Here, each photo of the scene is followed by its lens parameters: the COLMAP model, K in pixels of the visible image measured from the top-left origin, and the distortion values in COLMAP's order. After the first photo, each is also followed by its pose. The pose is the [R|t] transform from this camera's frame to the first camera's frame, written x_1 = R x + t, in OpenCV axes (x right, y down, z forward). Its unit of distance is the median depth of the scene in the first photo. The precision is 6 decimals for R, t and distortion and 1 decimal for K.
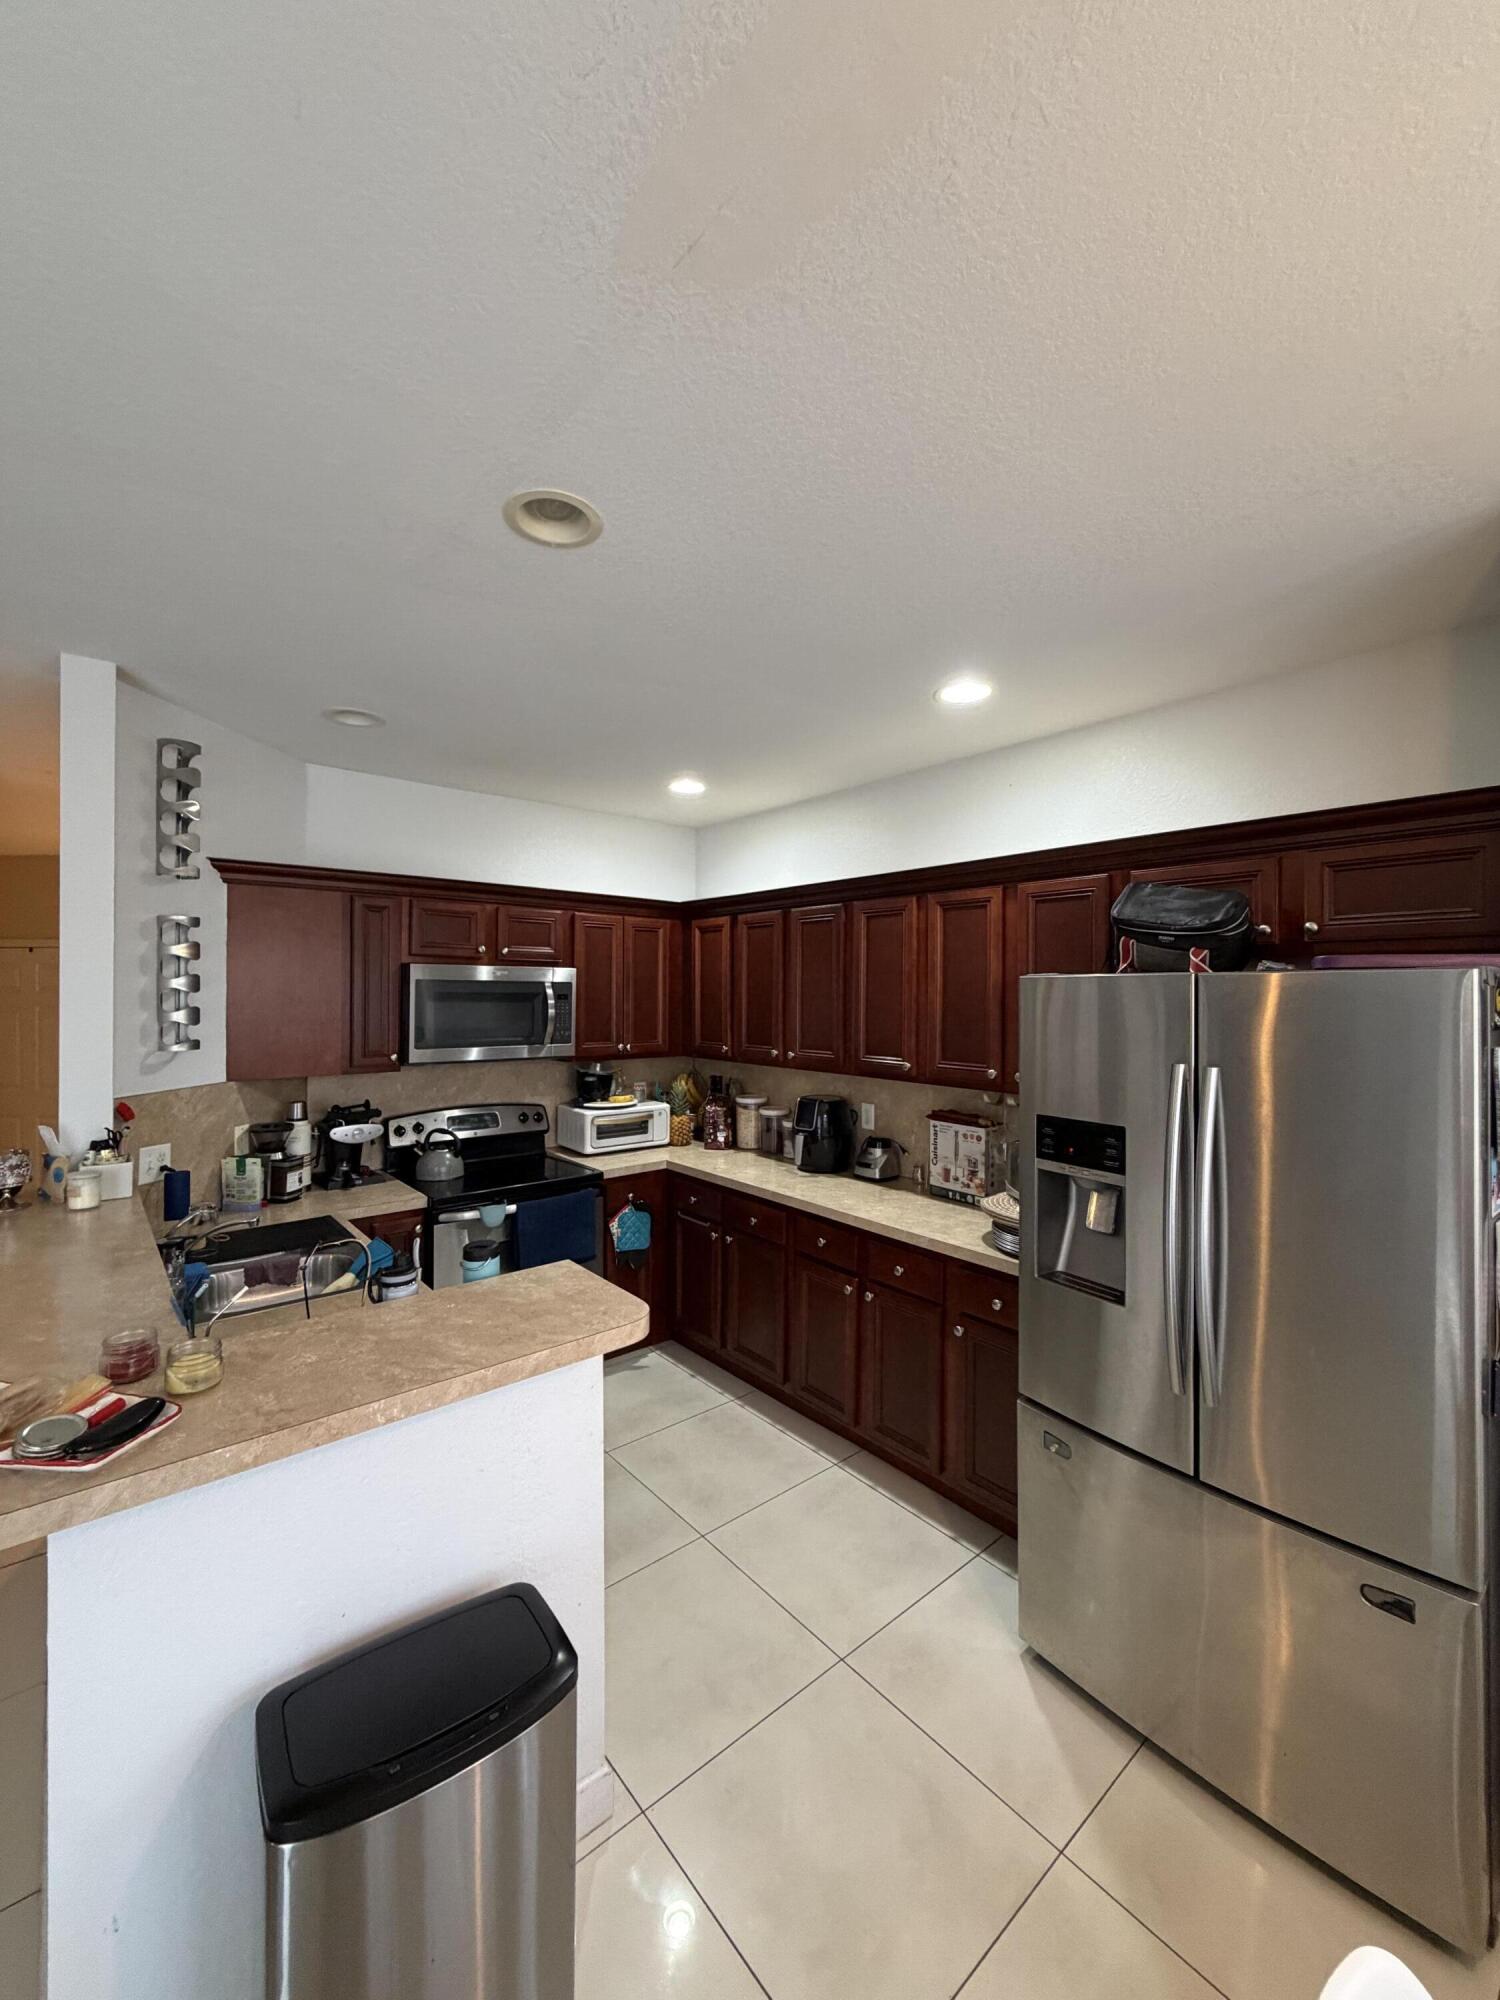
lens RADIAL K [[799.6, 0, 751.9], [0, 799.6, 994.8], [0, 0, 1]] dist [0.000242, 0.000704]
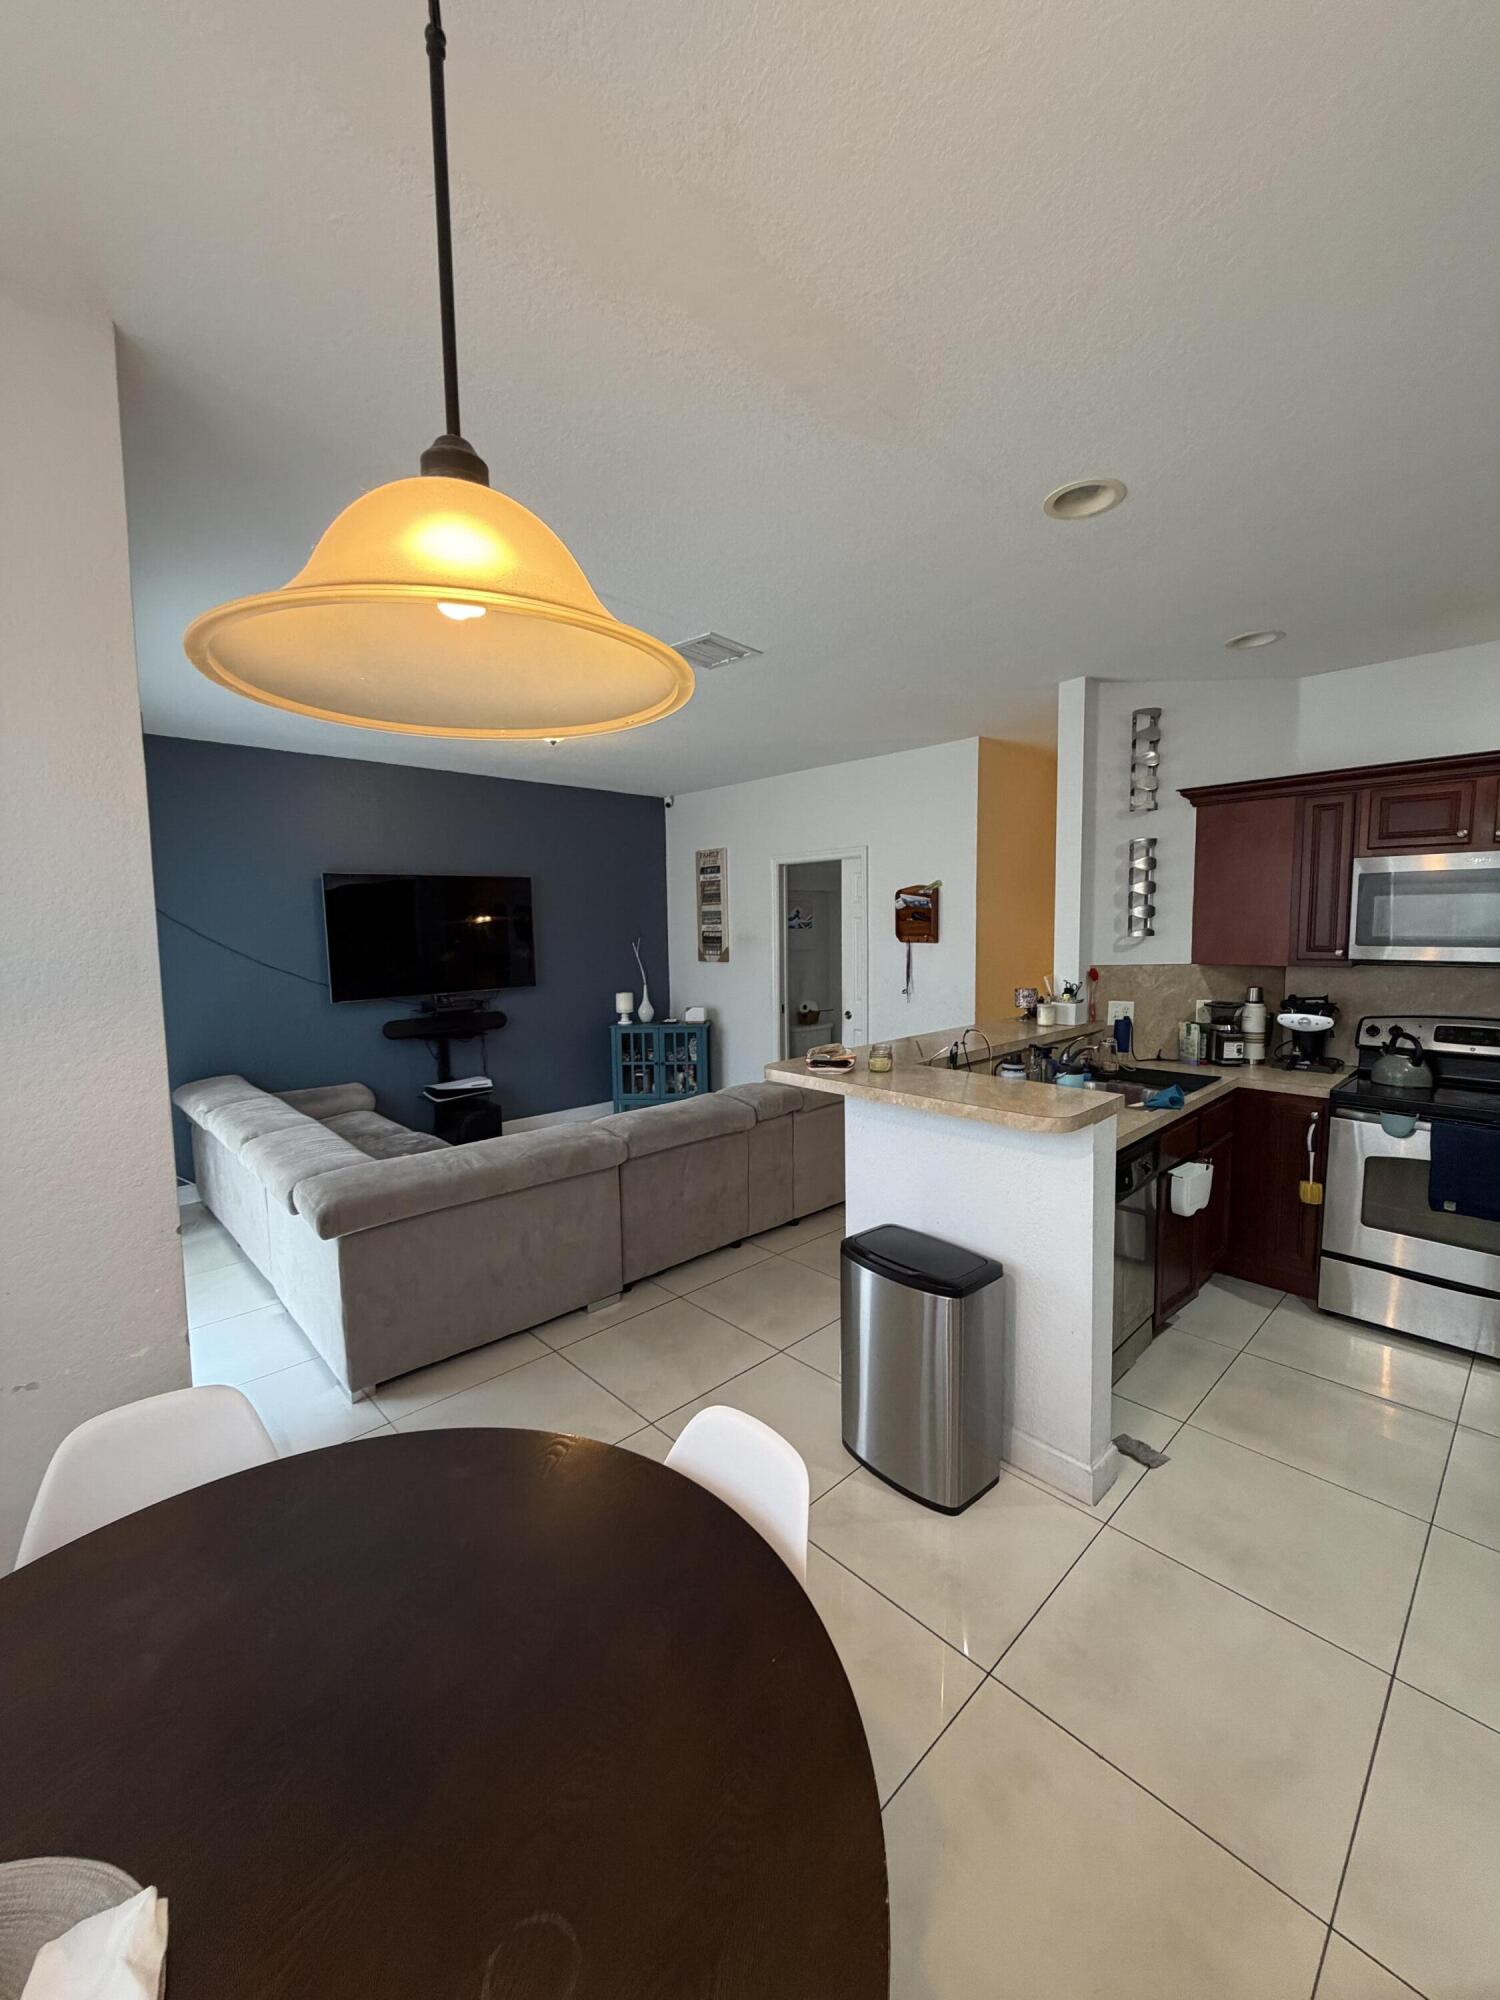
lens RADIAL K [[799.6, 0, 755.7], [0, 799.6, 993.0], [0, 0, 1]] dist [0.000242, 0.000704]
pose [[0.066900, 0.082782, -0.994320, 0.495907], [0.012938, 0.996396, 0.083826, 0.032915], [0.997676, -0.018473, 0.065588, 0.185135]]
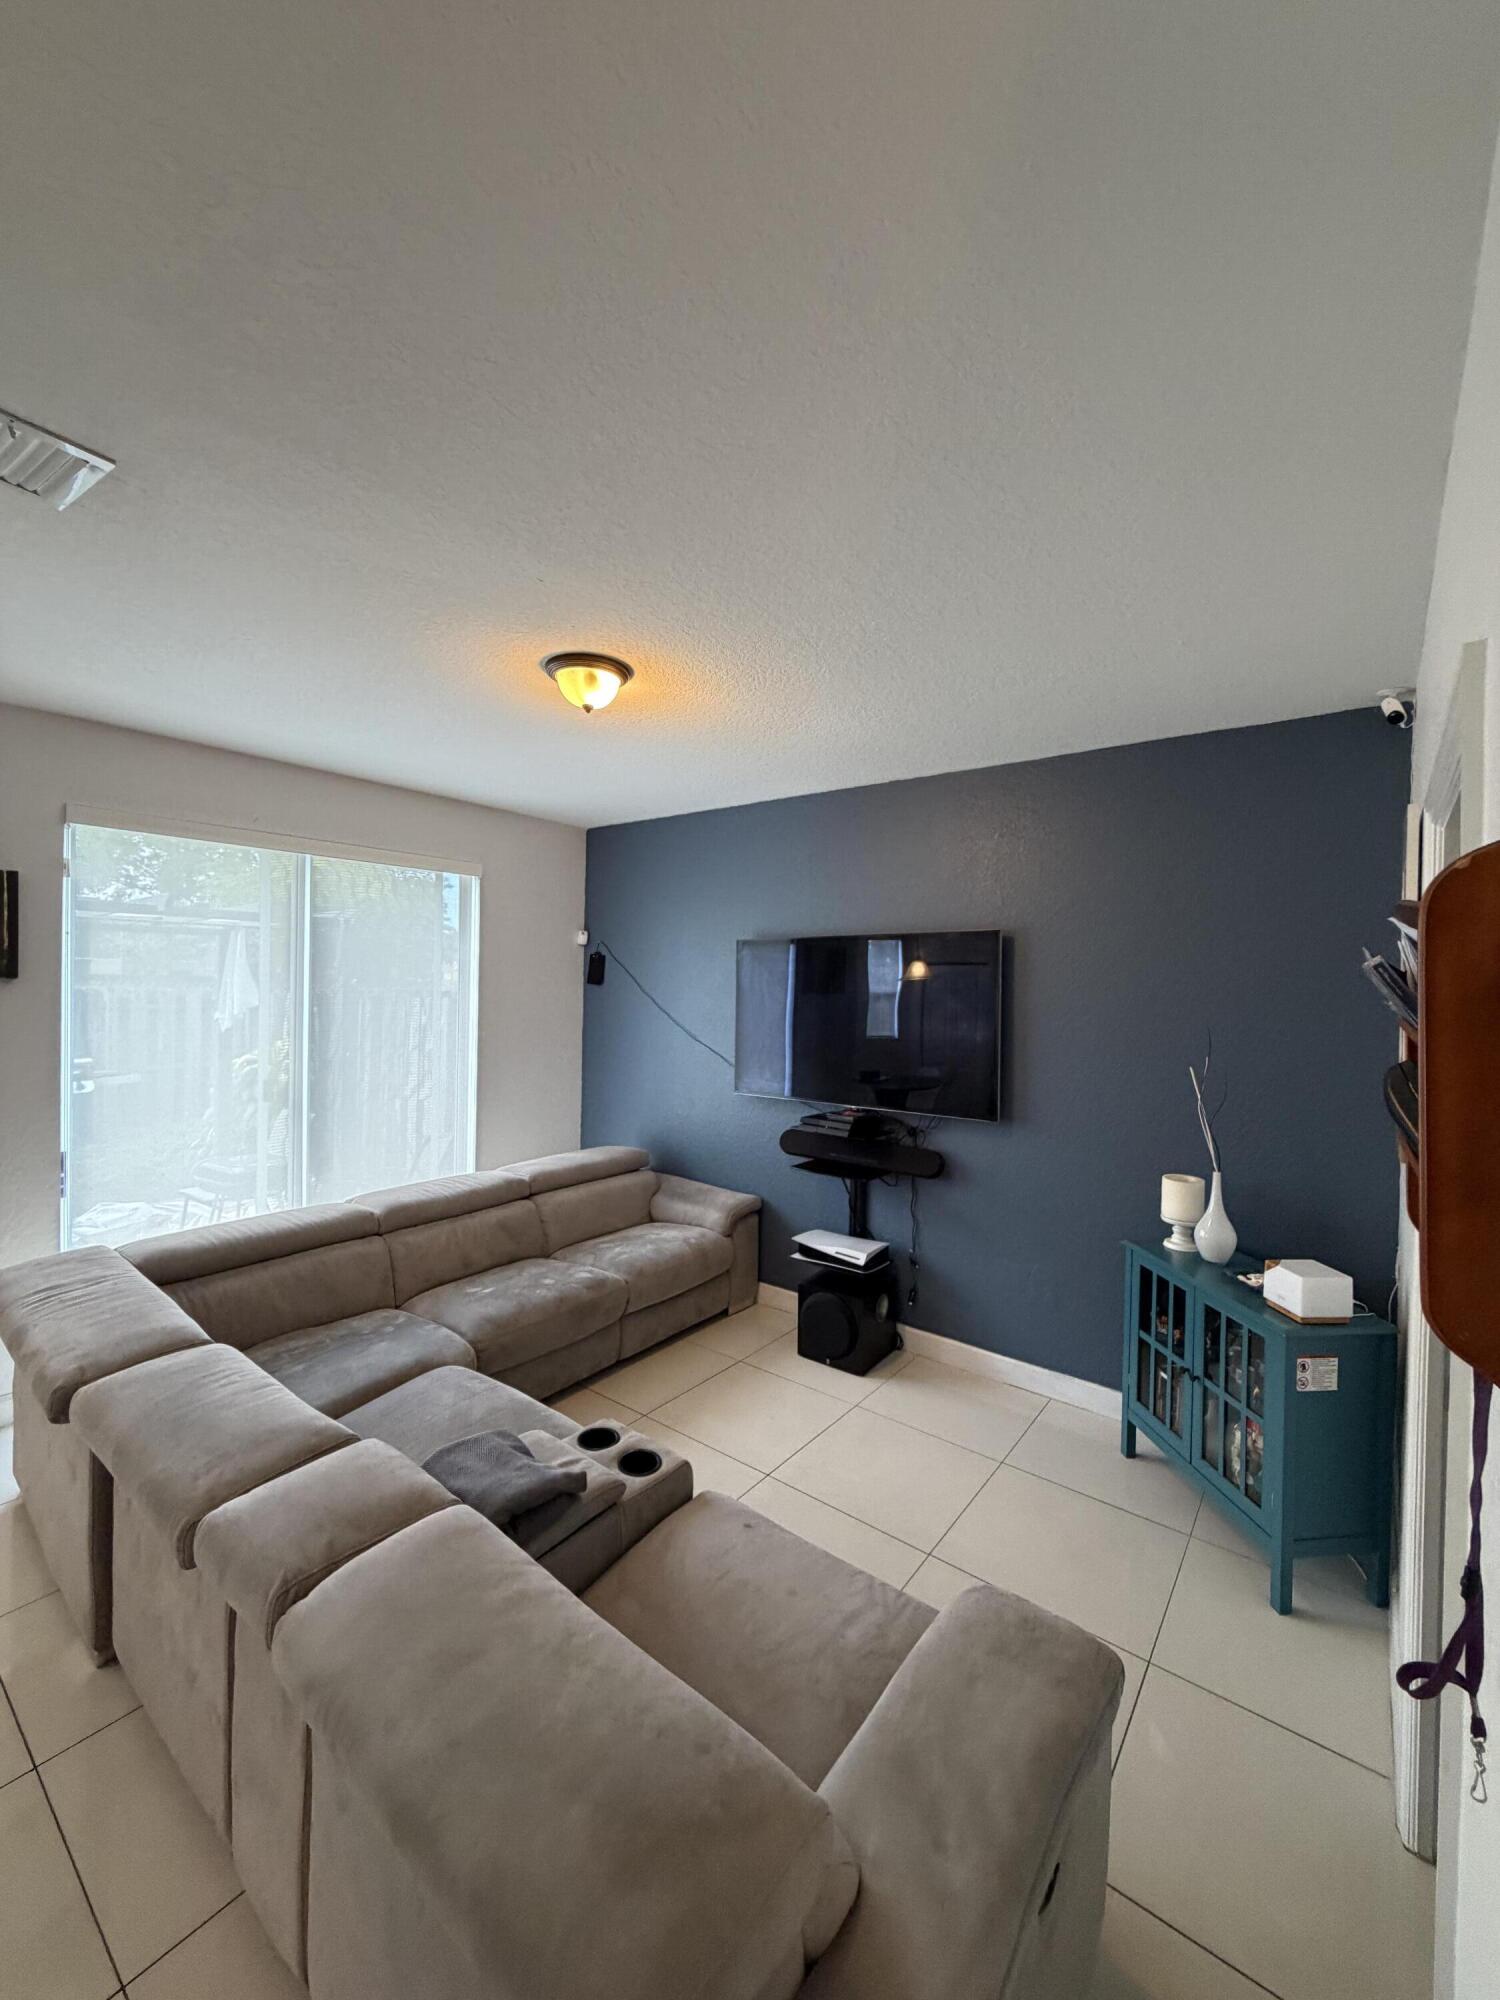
lens RADIAL K [[799.6, 0, 746.6], [0, 799.6, 989.5], [0, 0, 1]] dist [0.000242, 0.000704]
pose [[-0.978438, -0.021483, -0.205419, -0.783750], [-0.023210, 0.999713, 0.006001, -0.003390], [0.205231, 0.010639, -0.978656, 0.719403]]
